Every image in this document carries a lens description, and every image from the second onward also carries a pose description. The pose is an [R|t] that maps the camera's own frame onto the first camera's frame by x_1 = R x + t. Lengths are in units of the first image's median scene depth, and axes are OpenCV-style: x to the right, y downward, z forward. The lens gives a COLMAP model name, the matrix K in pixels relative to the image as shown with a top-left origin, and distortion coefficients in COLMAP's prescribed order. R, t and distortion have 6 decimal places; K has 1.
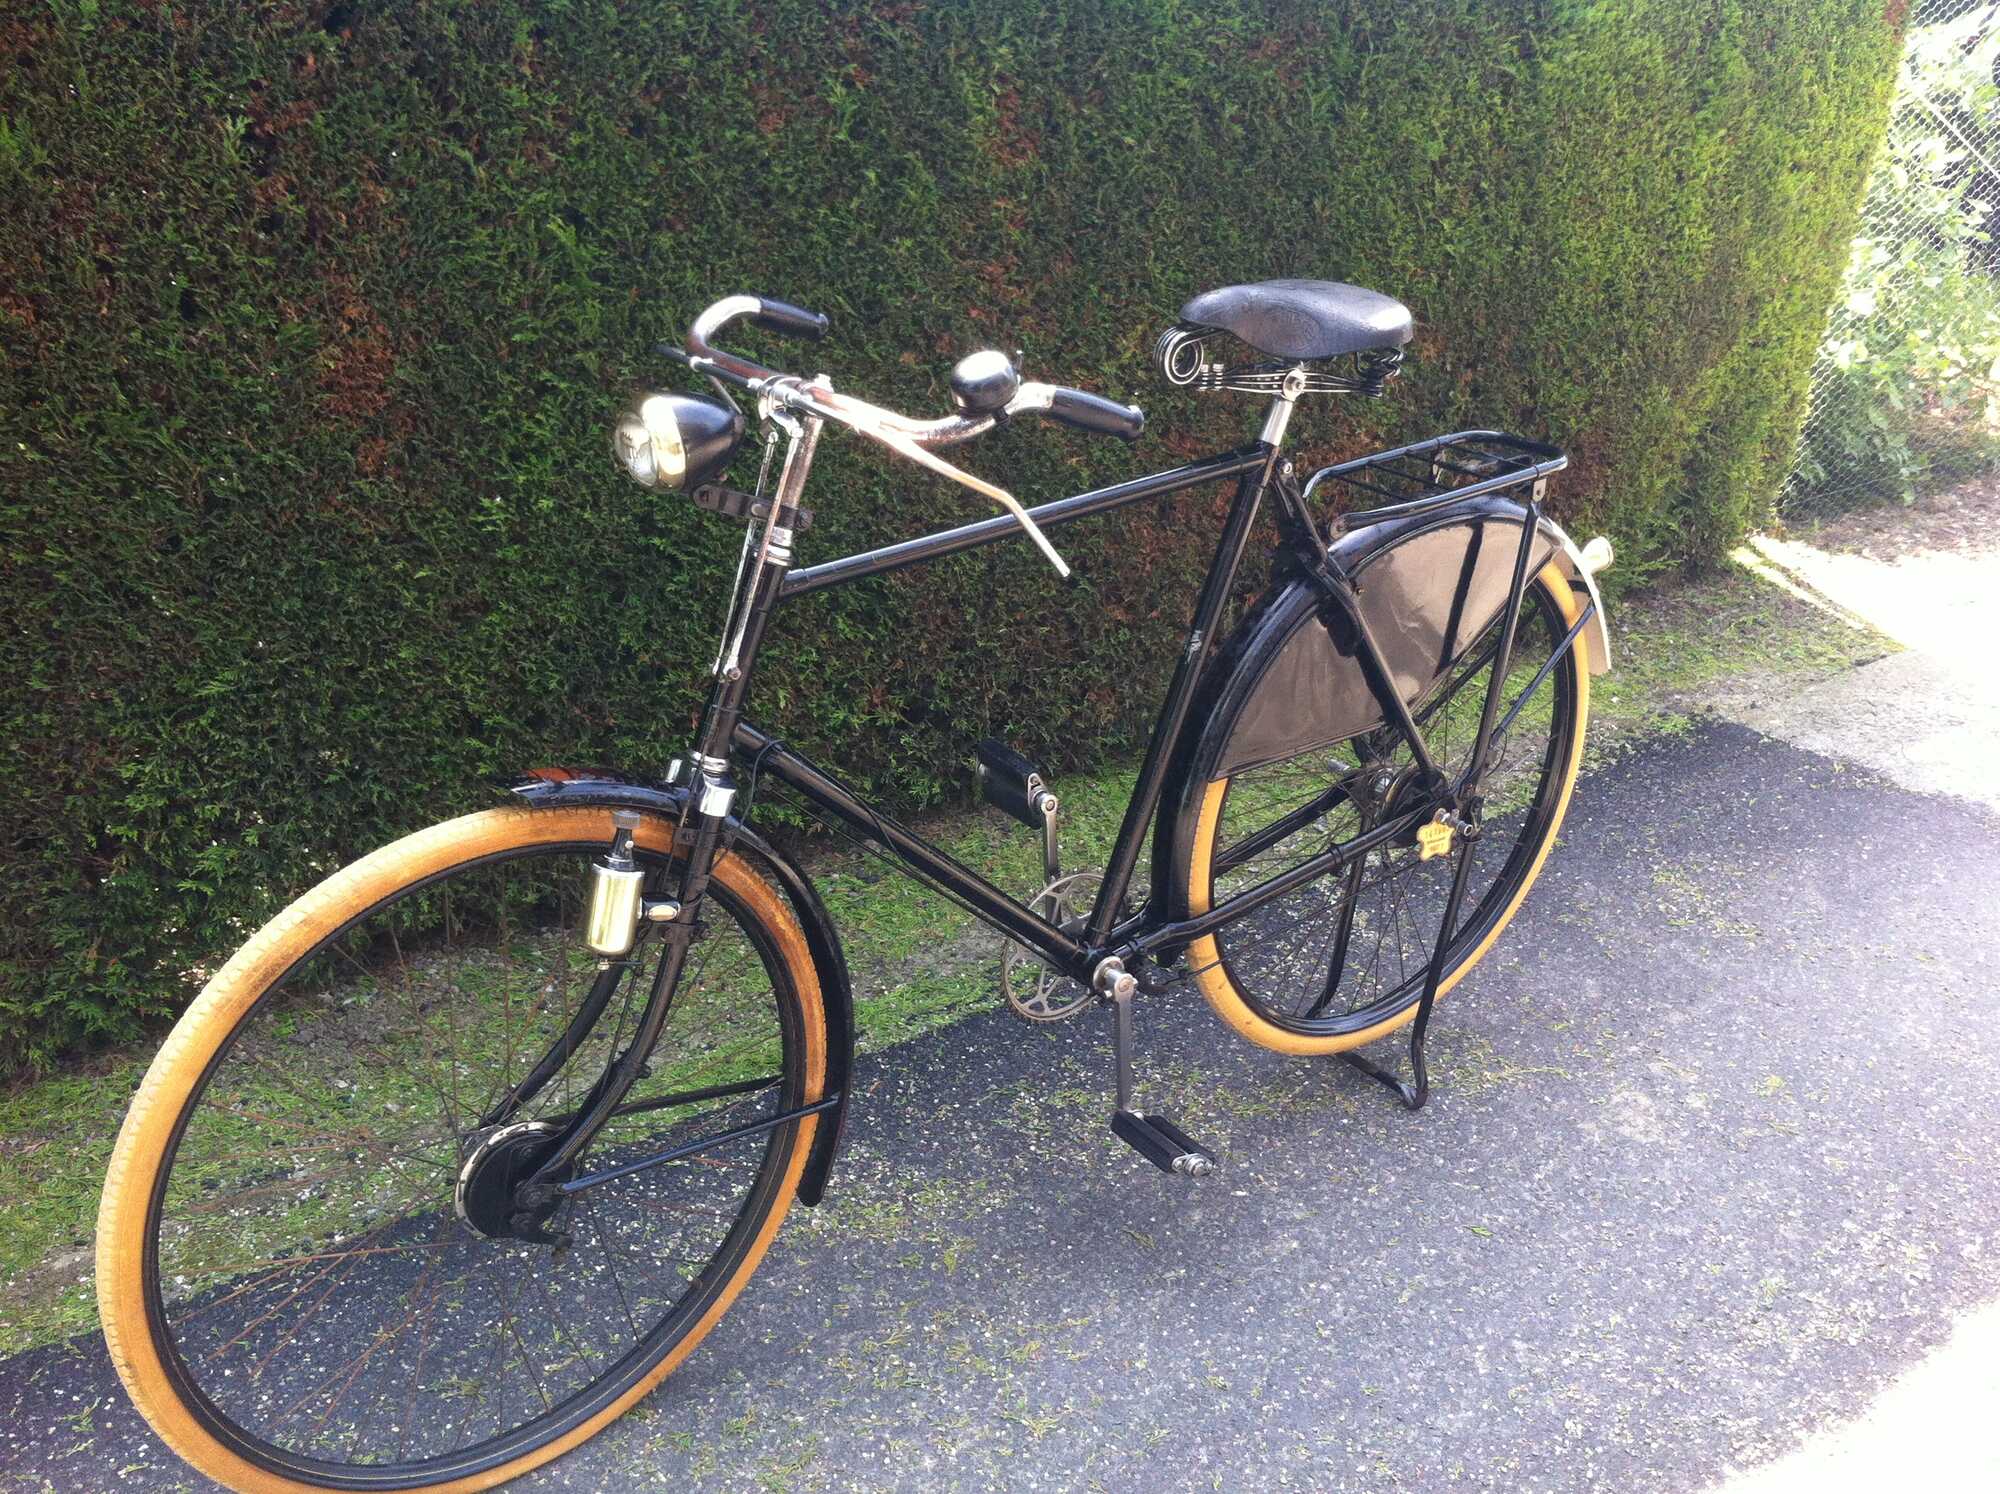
lens RADIAL K [[2011.5, 0, 1000.0], [0, 2011.5, 747.0], [0, 0, 1]] dist [0.137123, -0.373046]
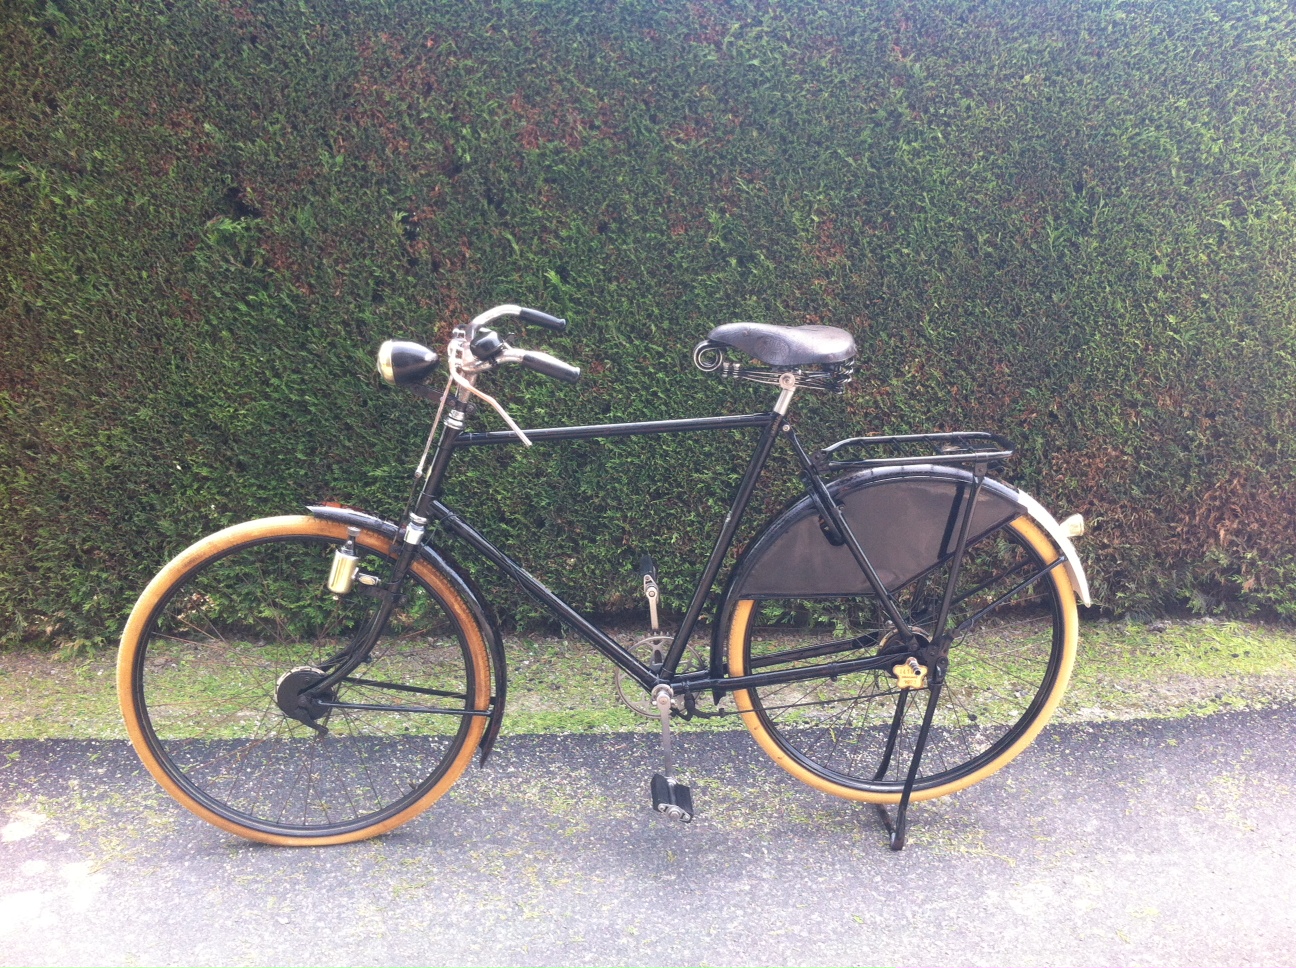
lens RADIAL K [[1309.7, 0, 648.0], [0, 1309.7, 484.0], [0, 0, 1]] dist [0.183981, -0.451218]
pose [[0.828473, 0.149985, -0.539572, 0.596595], [-0.212190, 0.975703, -0.054585, -0.002192], [0.518275, 0.159714, 0.840168, -0.014606]]
